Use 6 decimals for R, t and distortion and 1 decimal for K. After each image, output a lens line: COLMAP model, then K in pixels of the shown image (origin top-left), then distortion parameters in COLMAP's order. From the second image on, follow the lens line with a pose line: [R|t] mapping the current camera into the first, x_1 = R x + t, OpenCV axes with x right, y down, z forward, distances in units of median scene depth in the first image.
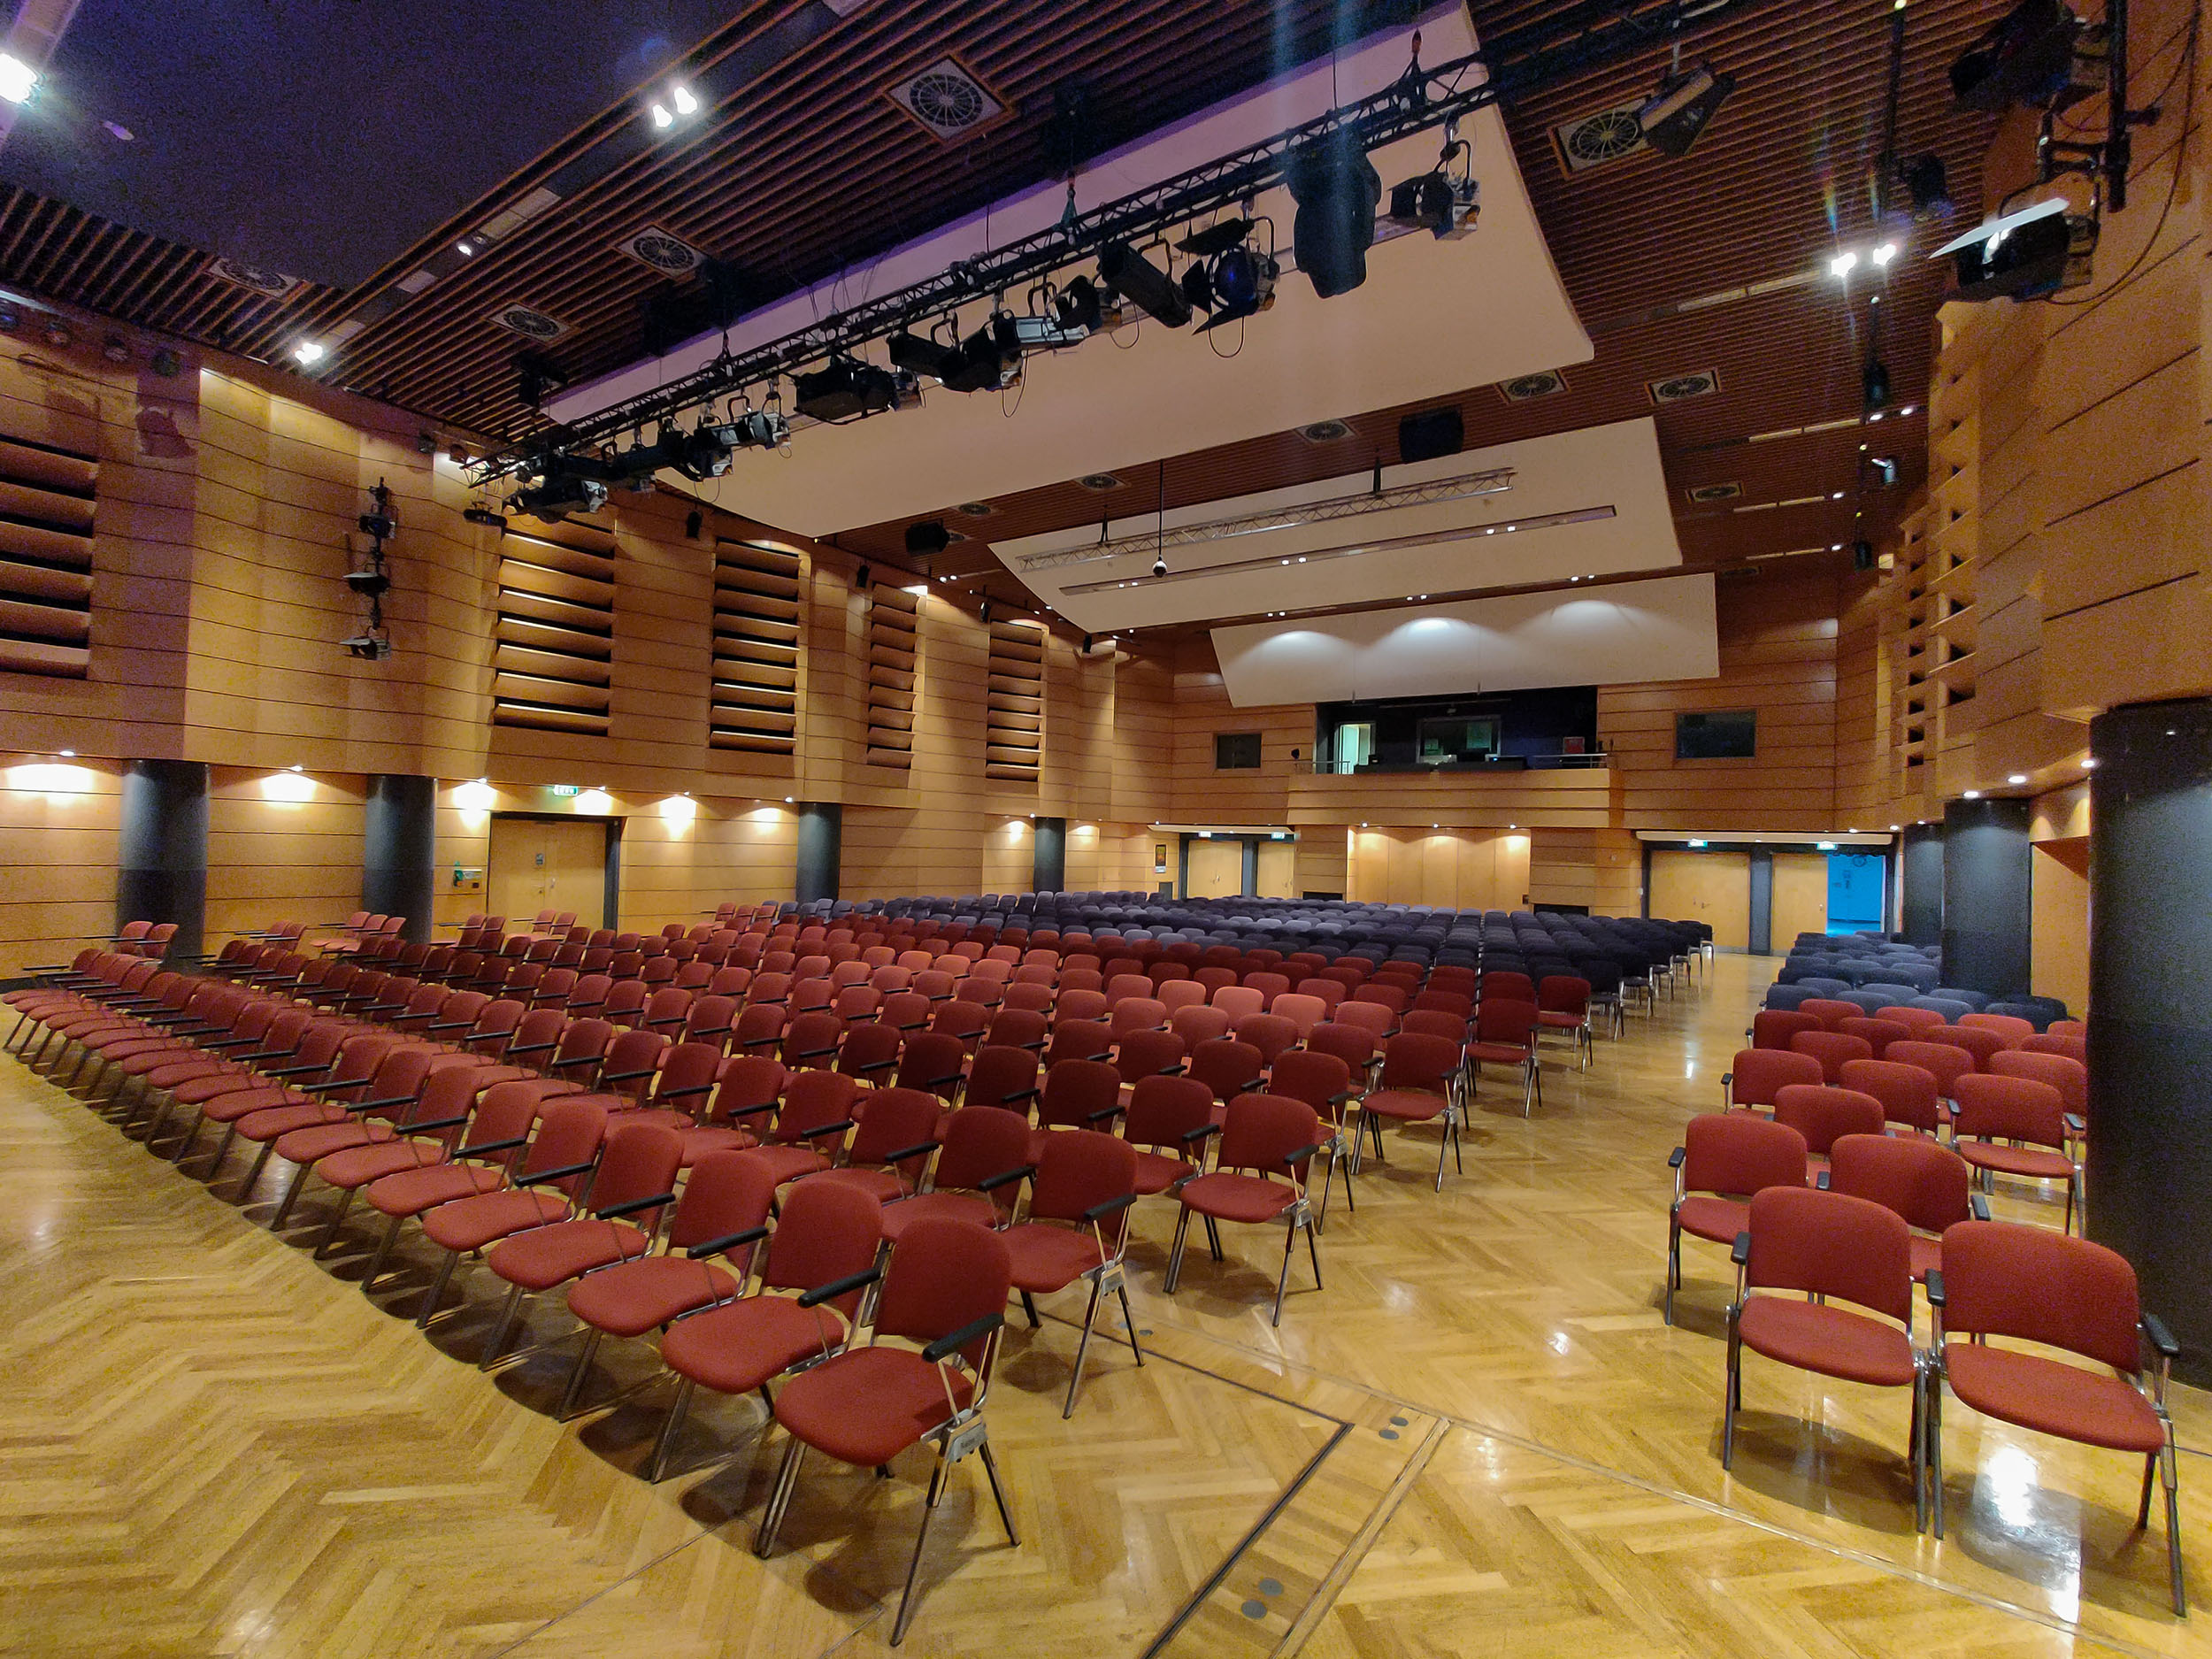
lens RADIAL K [[1034.2, 0, 1097.0], [0, 1034.2, 825.9], [0, 0, 1]] dist [0.000386, 0.000086]
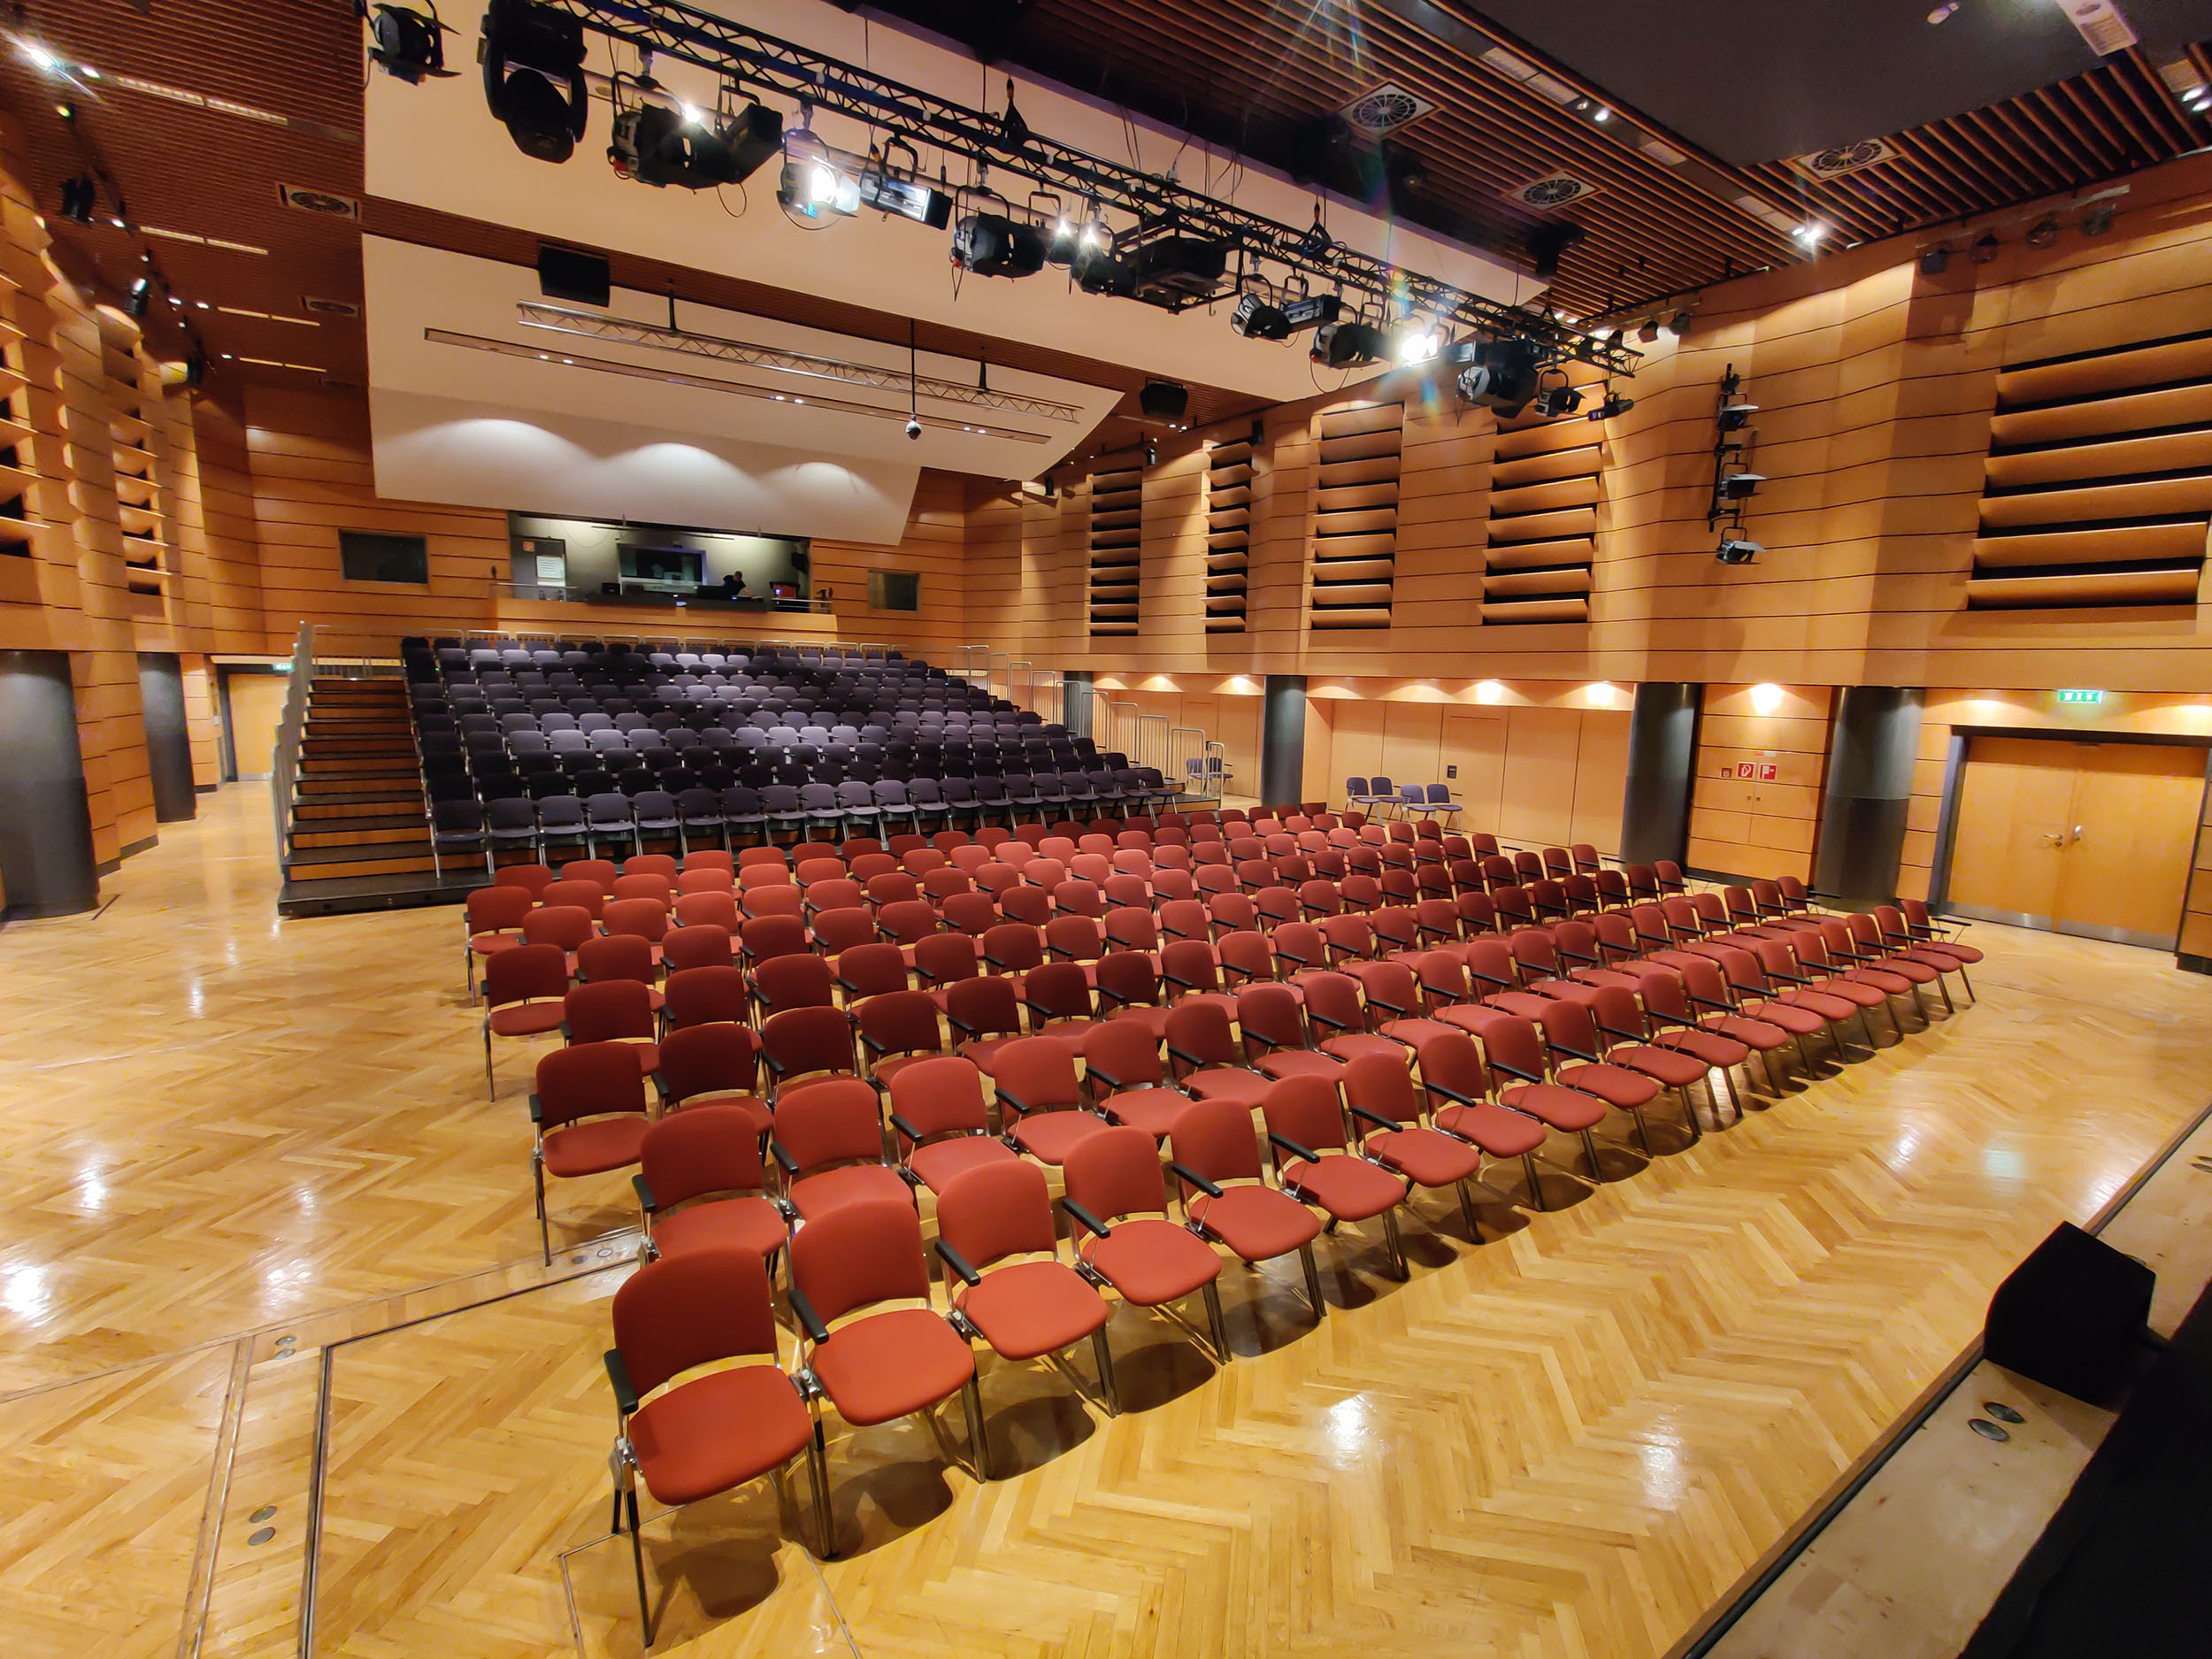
lens RADIAL K [[1034.2, 0, 1097.0], [0, 1034.2, 825.9], [0, 0, 1]] dist [0.000386, 0.000086]
pose [[0.343252, -0.160669, 0.925399, -0.593430], [-0.029480, 0.982932, 0.181593, -0.047782], [-0.938781, -0.089613, 0.332656, 0.355205]]
